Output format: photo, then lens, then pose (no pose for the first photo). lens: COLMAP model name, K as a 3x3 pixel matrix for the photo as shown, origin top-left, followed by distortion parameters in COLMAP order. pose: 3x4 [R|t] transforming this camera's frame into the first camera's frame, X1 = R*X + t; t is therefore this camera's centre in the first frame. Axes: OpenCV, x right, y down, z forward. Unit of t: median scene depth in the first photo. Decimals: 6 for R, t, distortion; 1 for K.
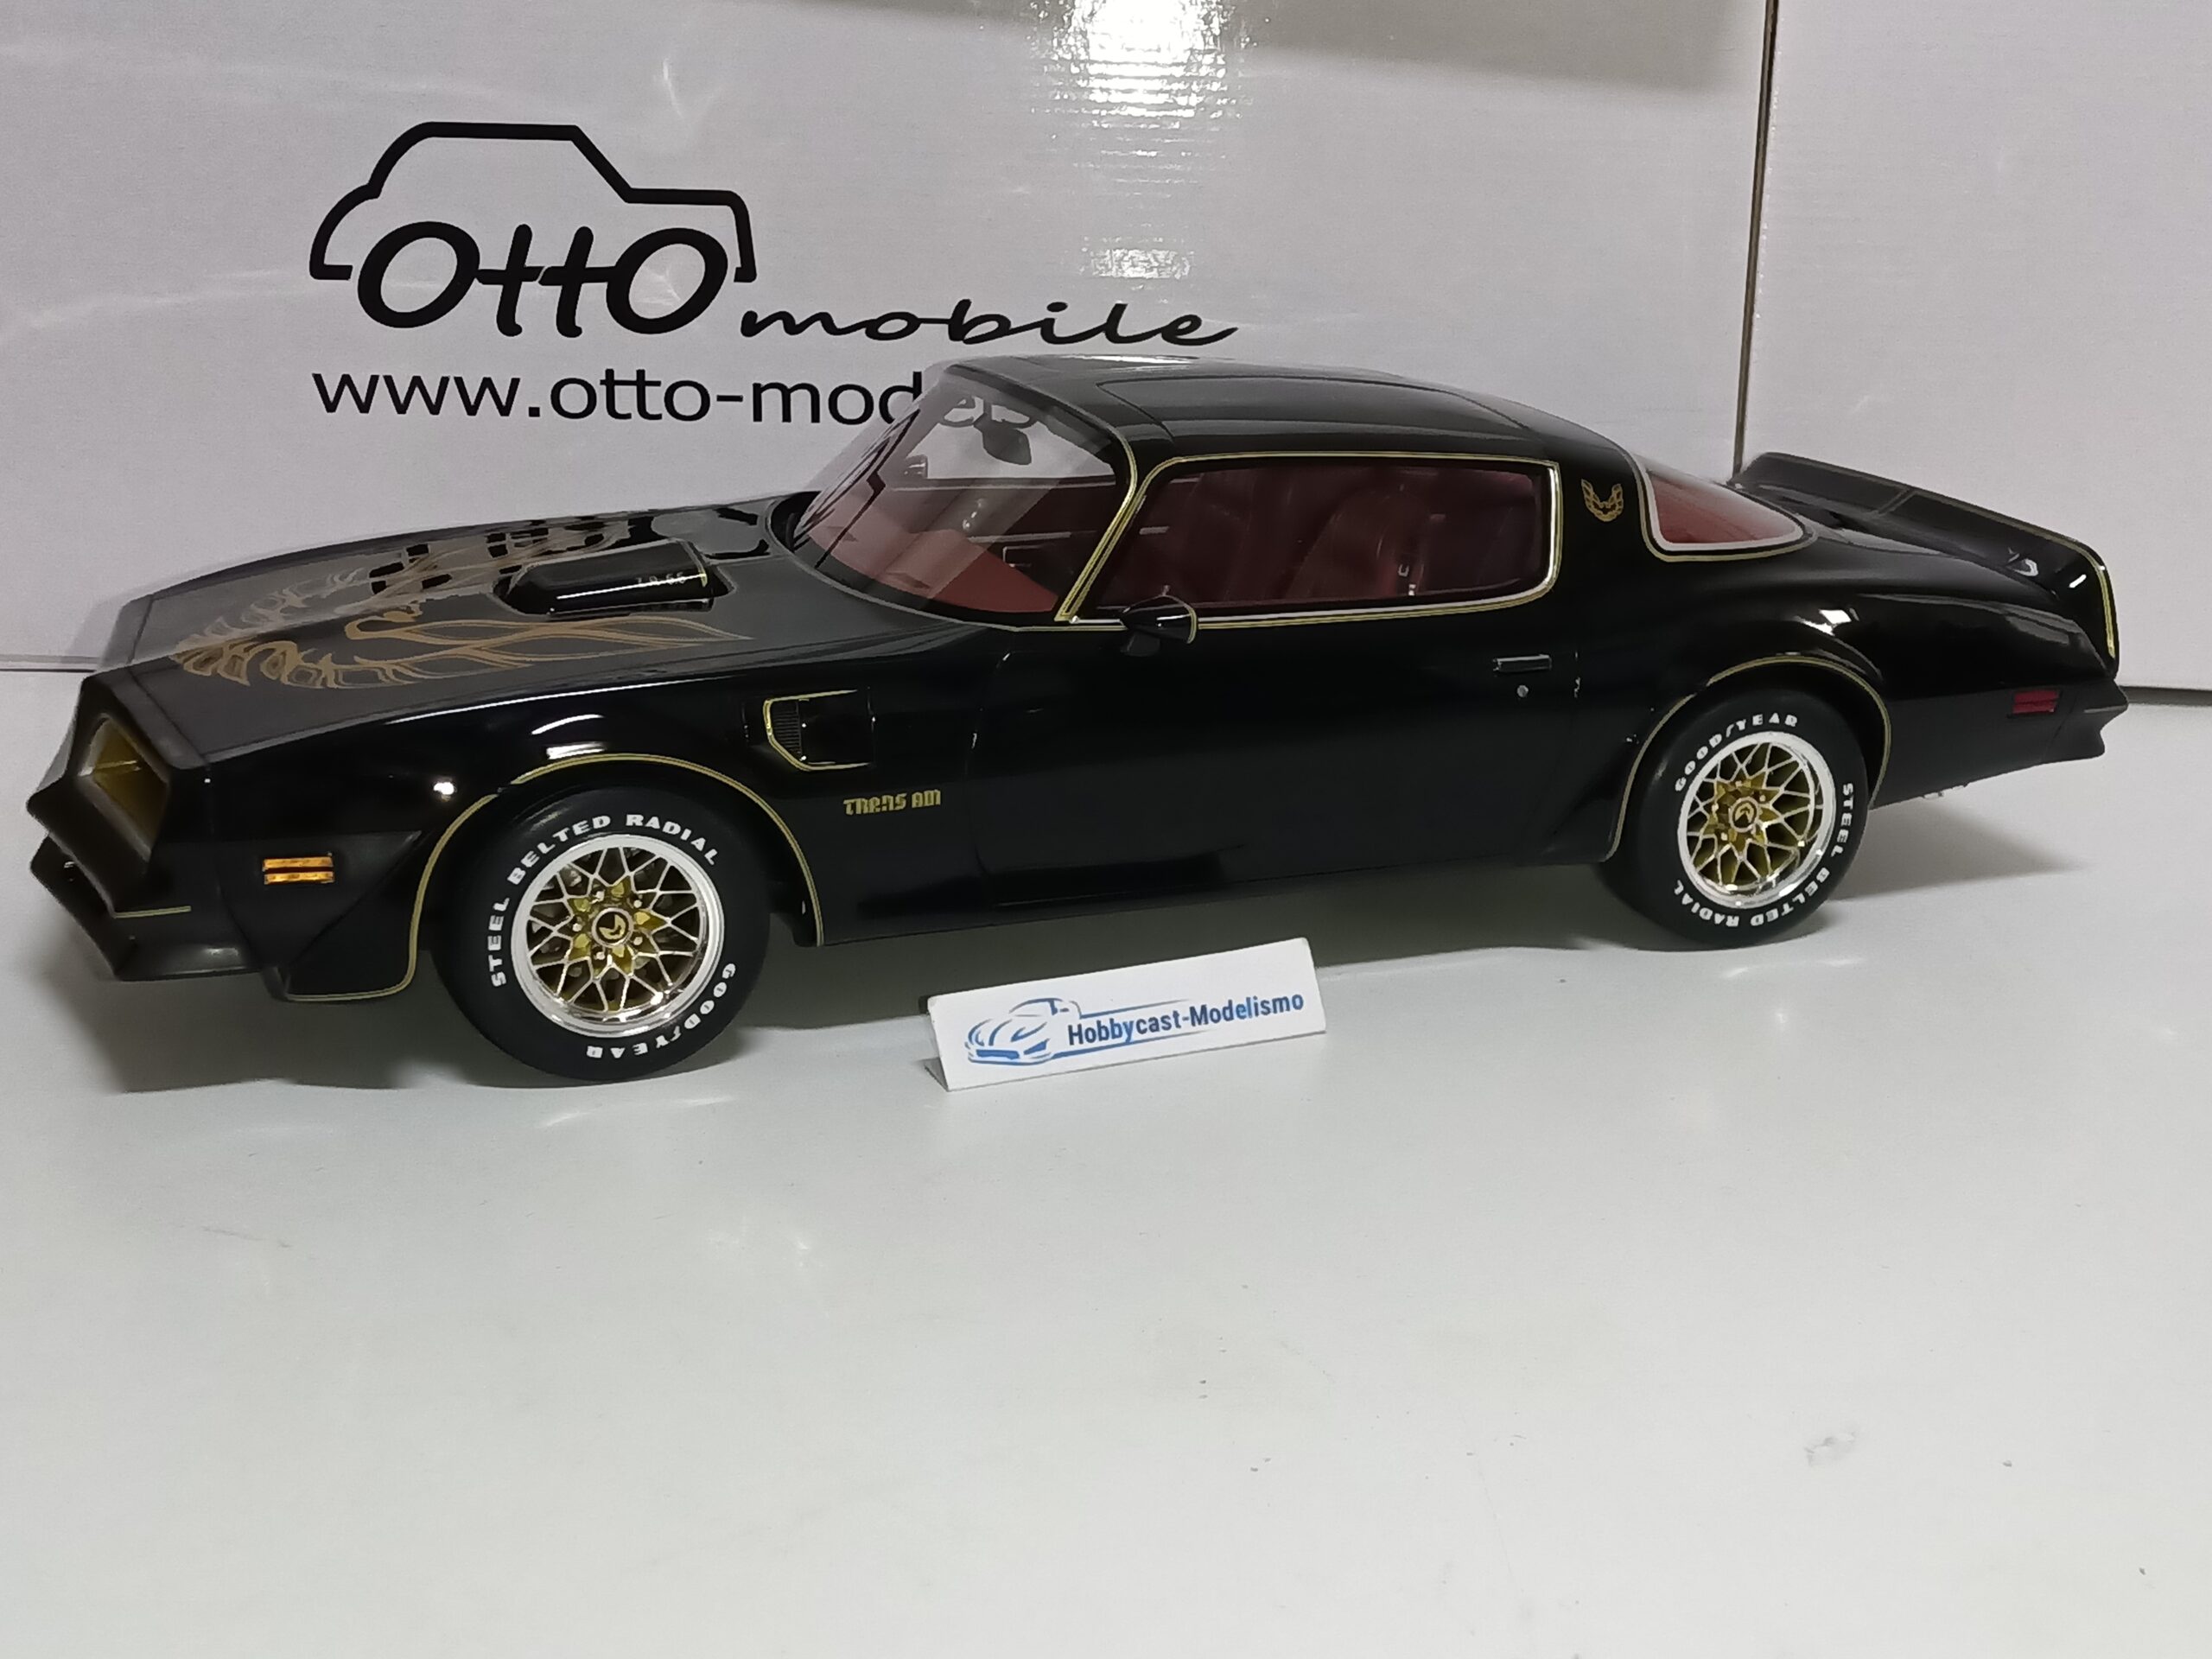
lens RADIAL K [[3054.3, 0, 1112.0], [0, 3054.3, 820.2], [0, 0, 1]] dist [0.087709, -0.413891]
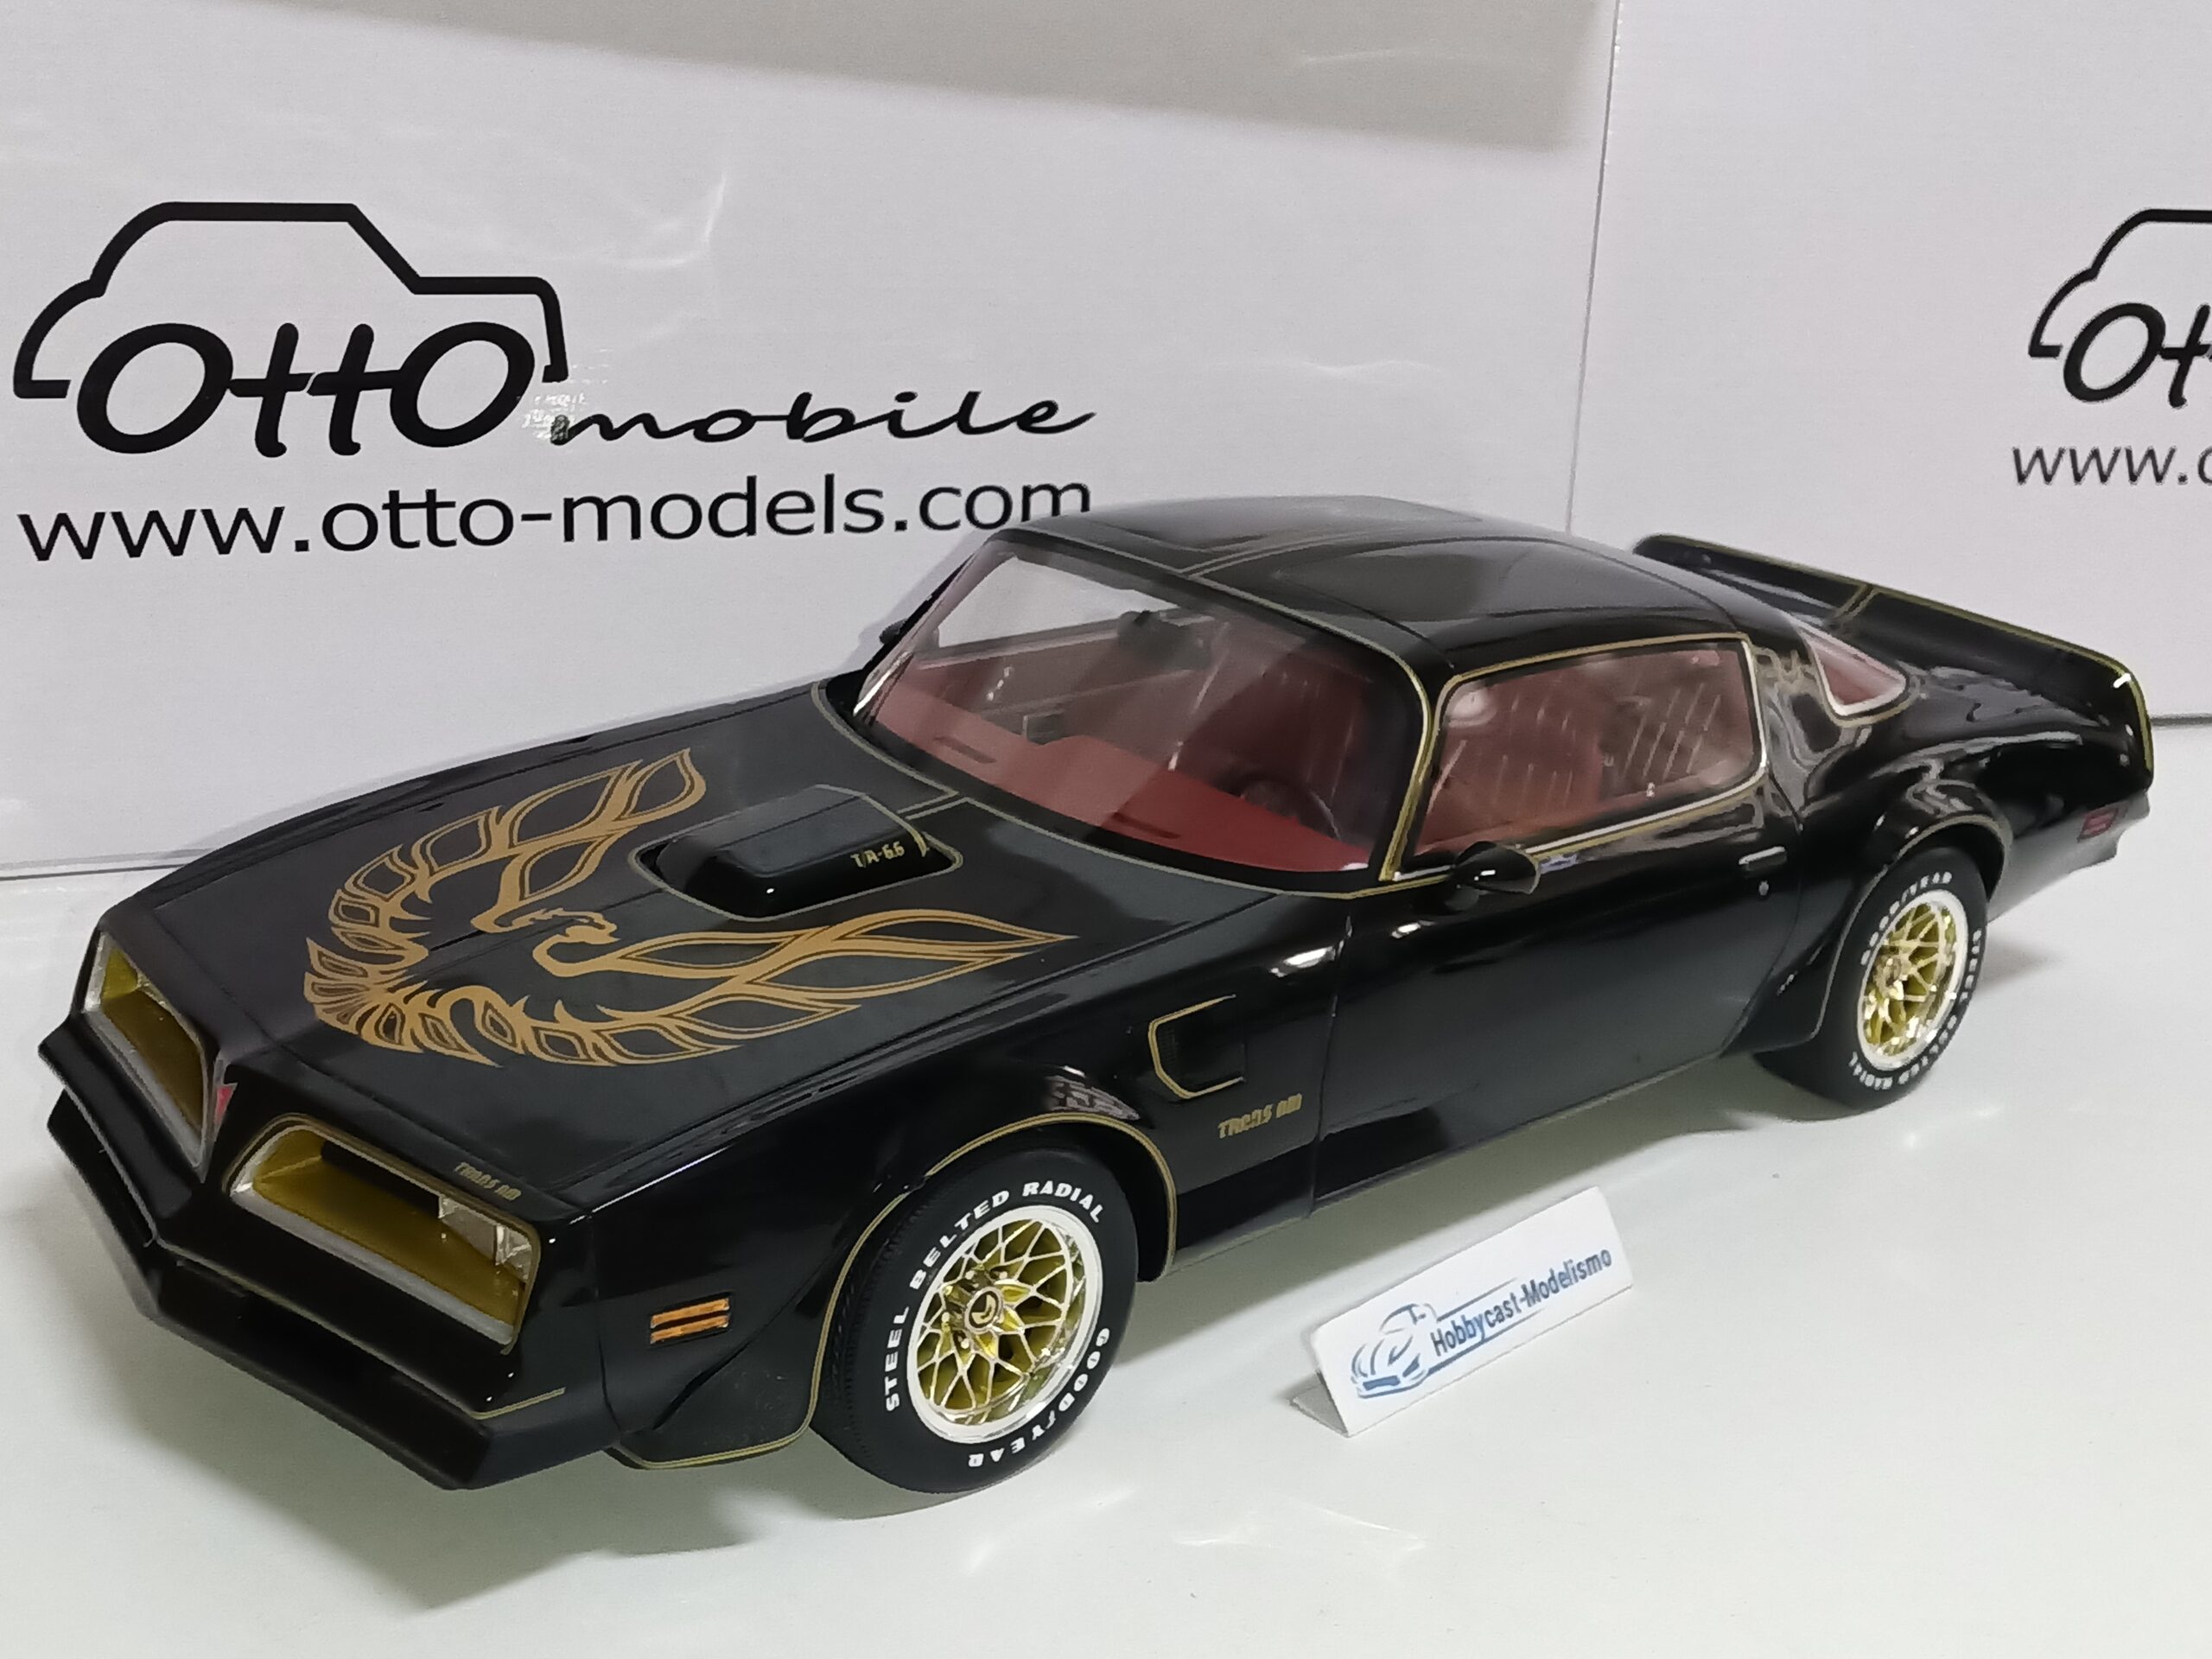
lens RADIAL K [[3081.9, 0, 1106.6], [0, 3081.9, 781.2], [0, 0, 1]] dist [0.081252, -0.099167]
pose [[0.931744, -0.082198, 0.353689, -0.403273], [0.062589, 0.995818, 0.066548, -0.157328], [-0.357680, -0.039869, 0.932993, 0.195944]]
